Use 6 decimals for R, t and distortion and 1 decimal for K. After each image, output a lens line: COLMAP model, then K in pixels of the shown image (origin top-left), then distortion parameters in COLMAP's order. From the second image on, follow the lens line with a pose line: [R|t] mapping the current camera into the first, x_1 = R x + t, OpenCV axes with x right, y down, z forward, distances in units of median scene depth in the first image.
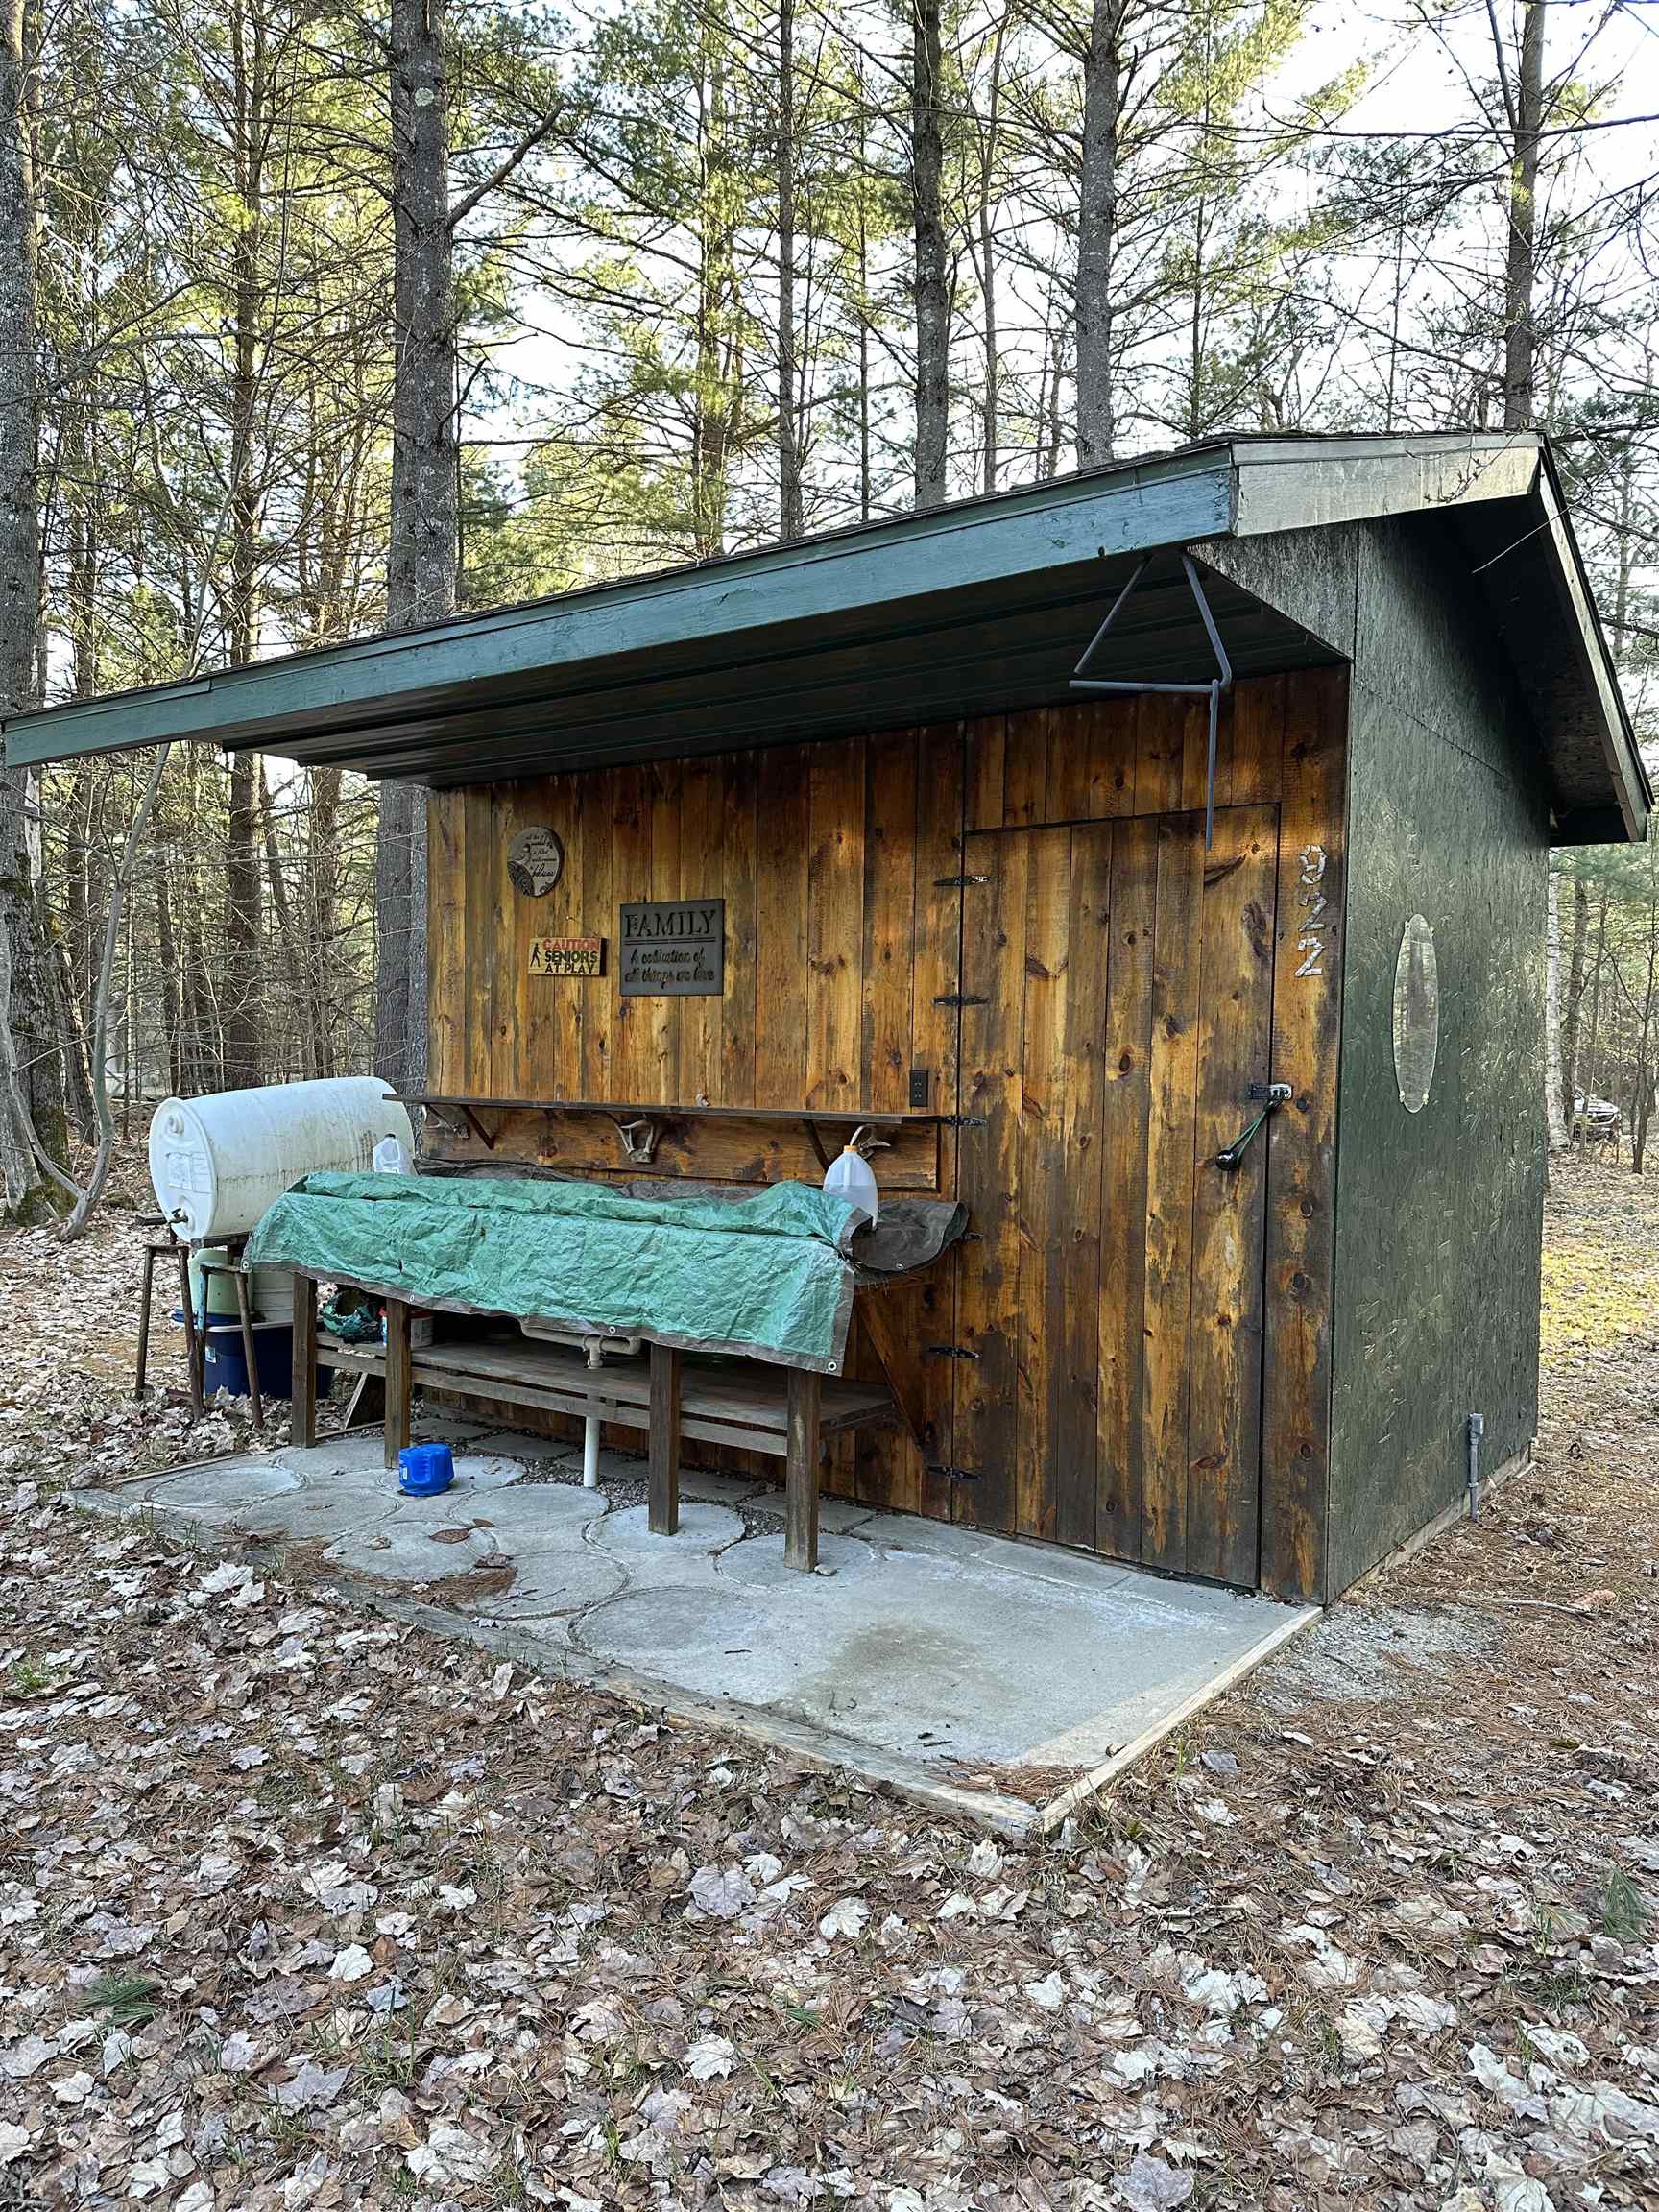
lens RADIAL K [[1564.7, 0, 849.8], [0, 1564.7, 1084.9], [0, 0, 1]] dist [0.022665, -0.029387]
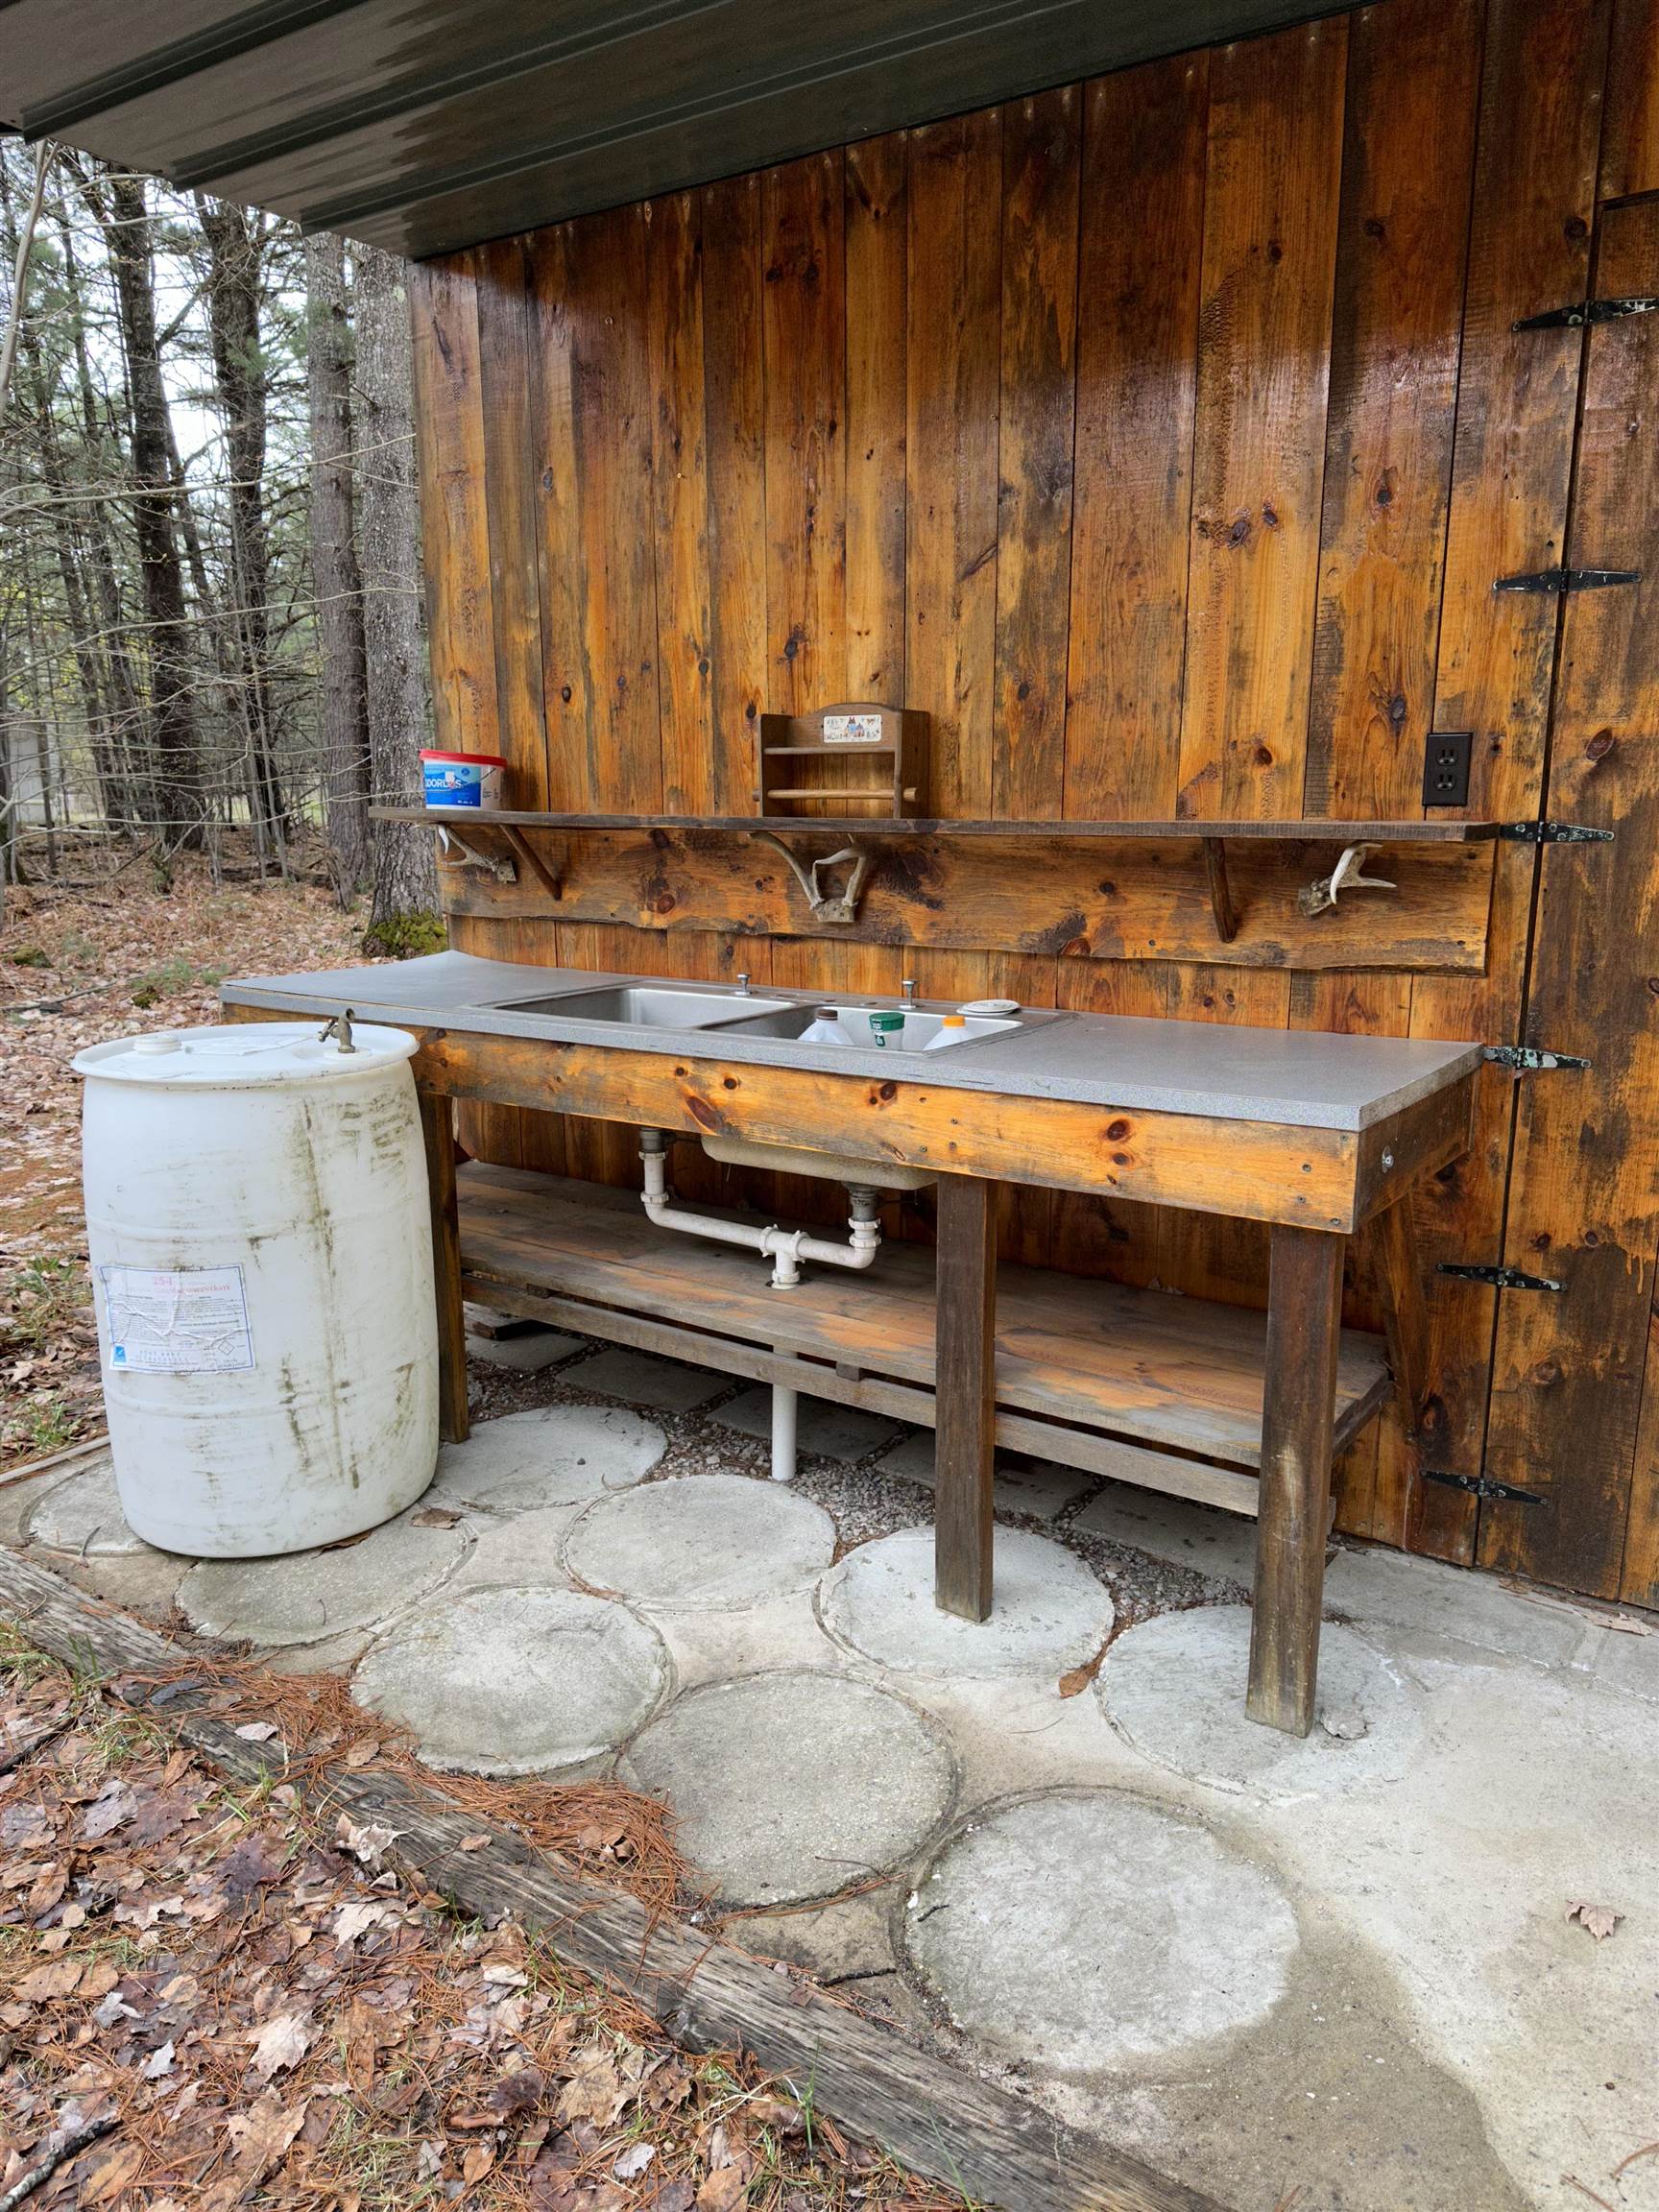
lens RADIAL K [[1564.7, 0, 832.4], [0, 1564.7, 1114.3], [0, 0, 1]] dist [0.022665, -0.029387]
pose [[0.999725, -0.022200, 0.007556, -0.155691], [0.020290, 0.980406, 0.195941, 0.007812], [-0.011757, -0.195734, 0.980587, 0.469709]]
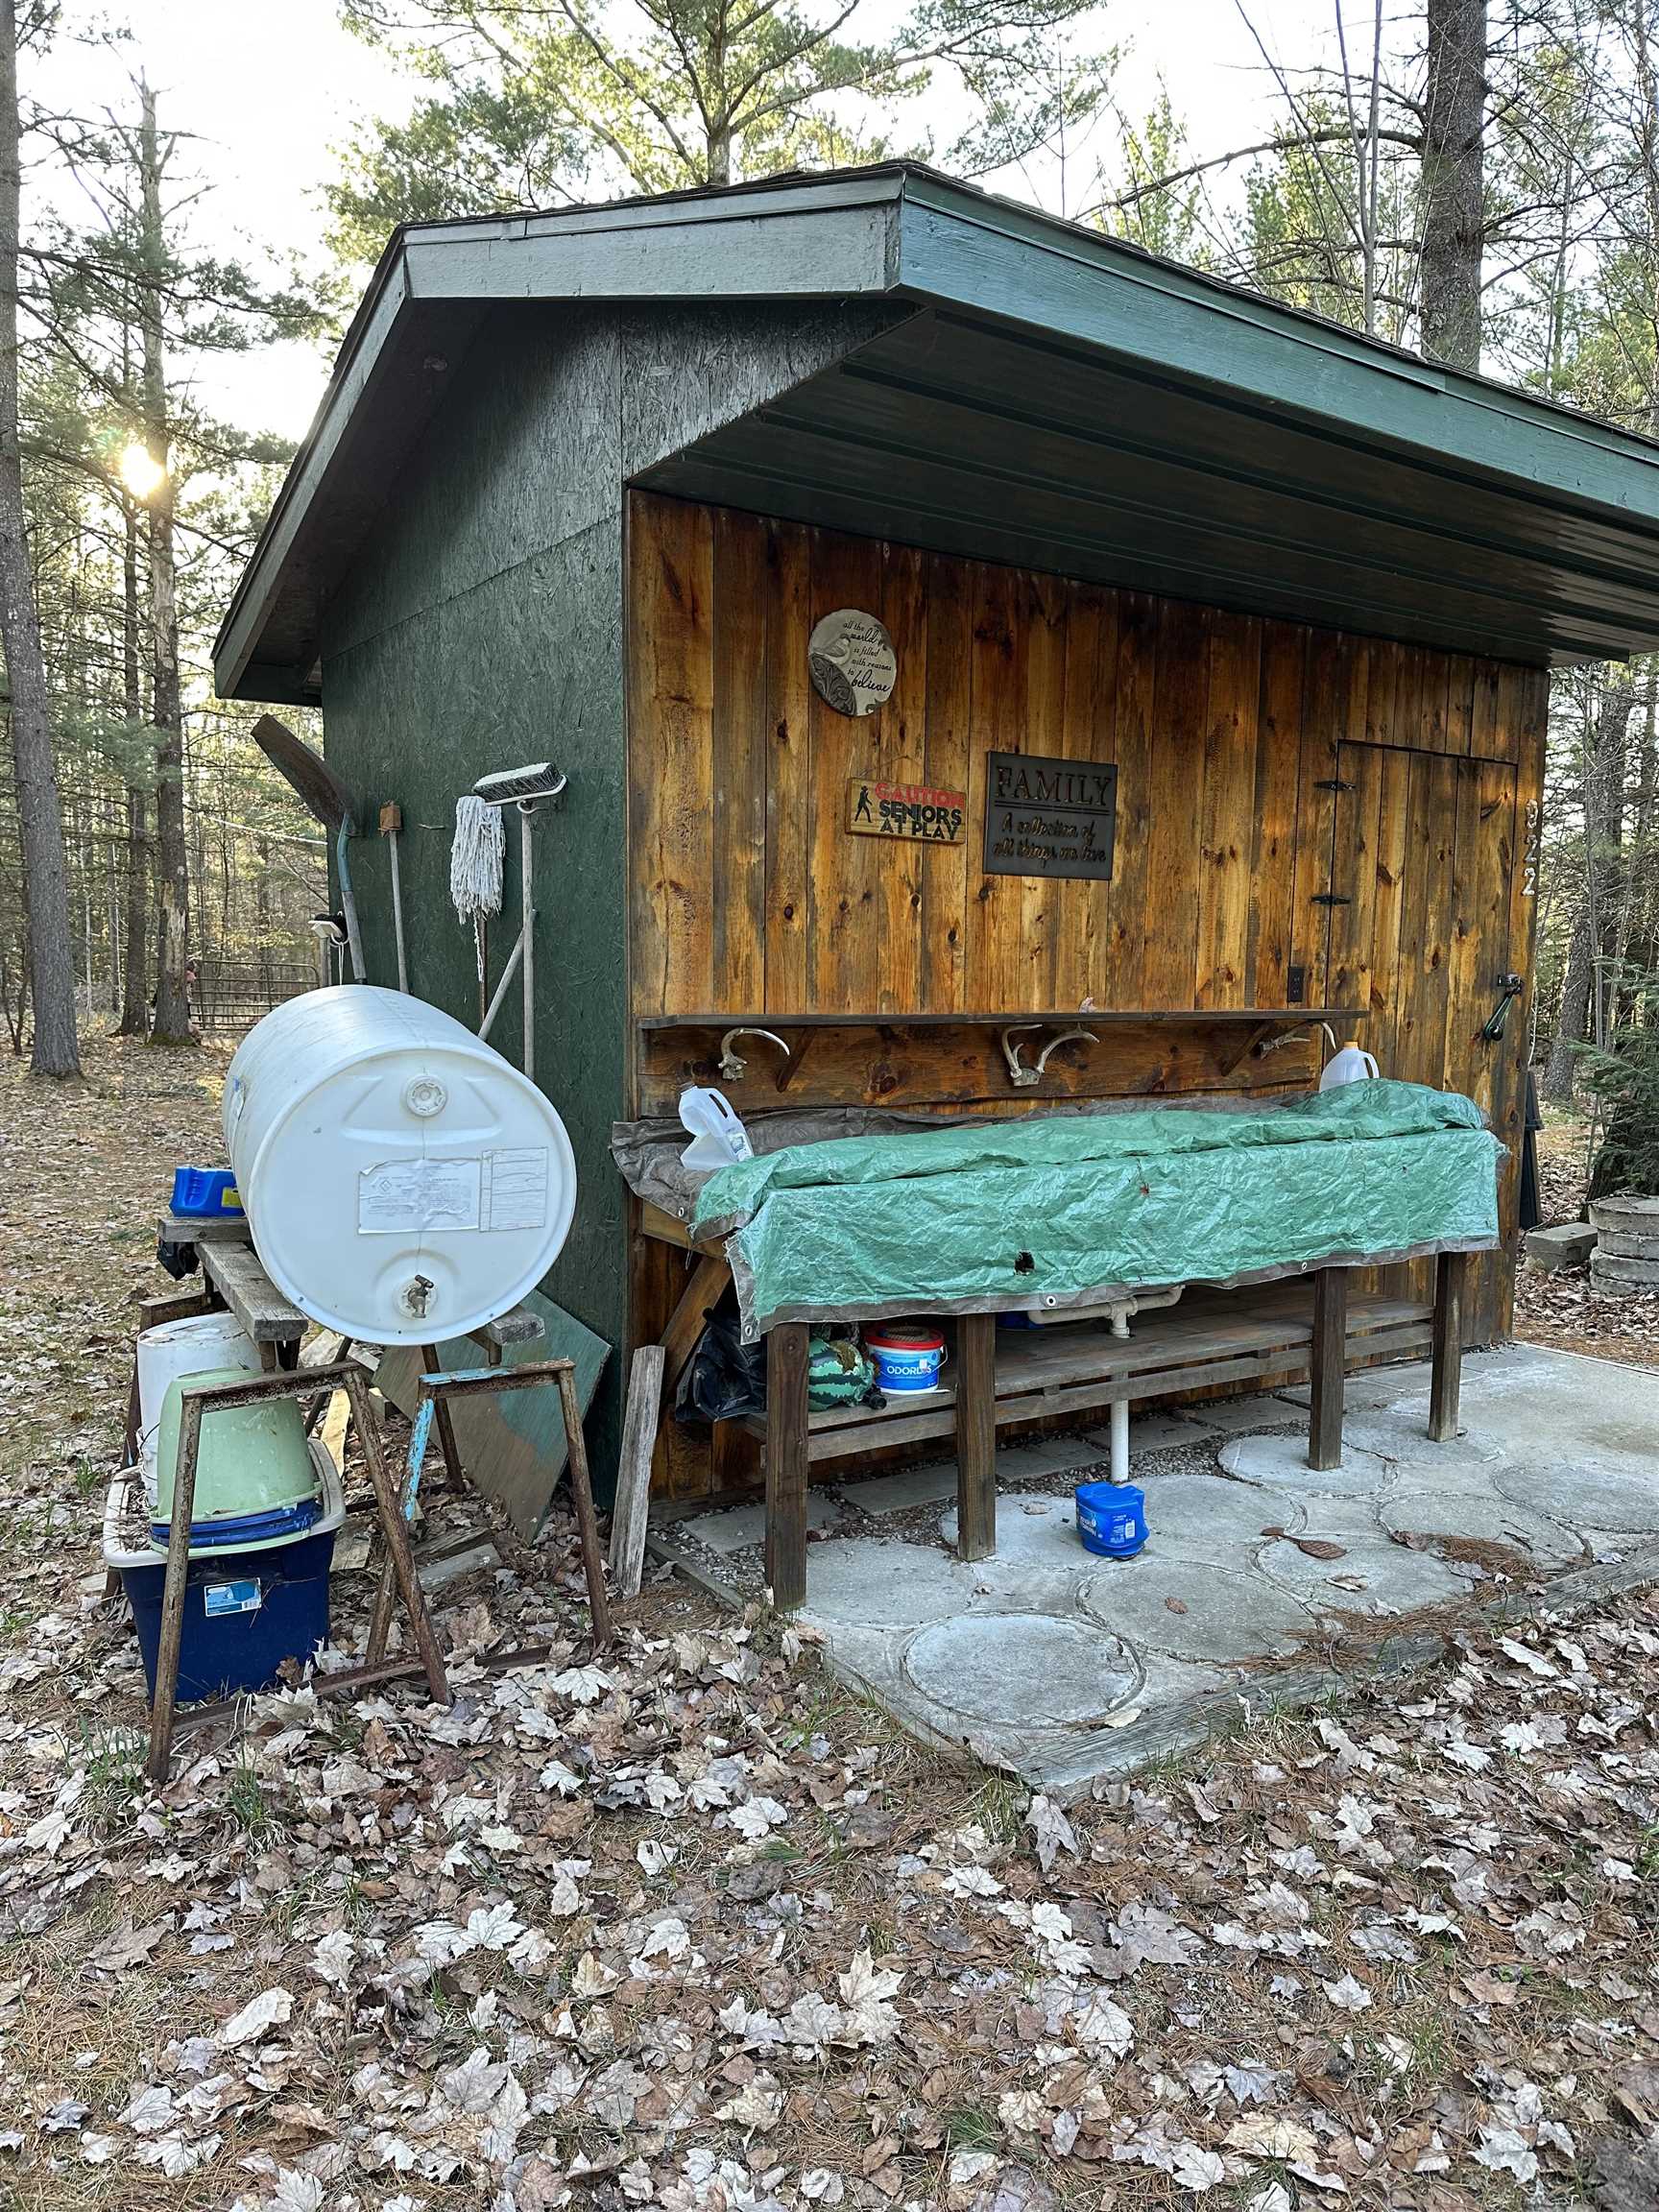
lens RADIAL K [[1564.7, 0, 815.1], [0, 1564.7, 1123.0], [0, 0, 1]] dist [0.022665, -0.029387]
pose [[0.356753, -0.108292, 0.927901, -1.008803], [0.006285, 0.993514, 0.113533, -0.025505], [-0.934178, -0.034672, 0.355119, 0.898293]]
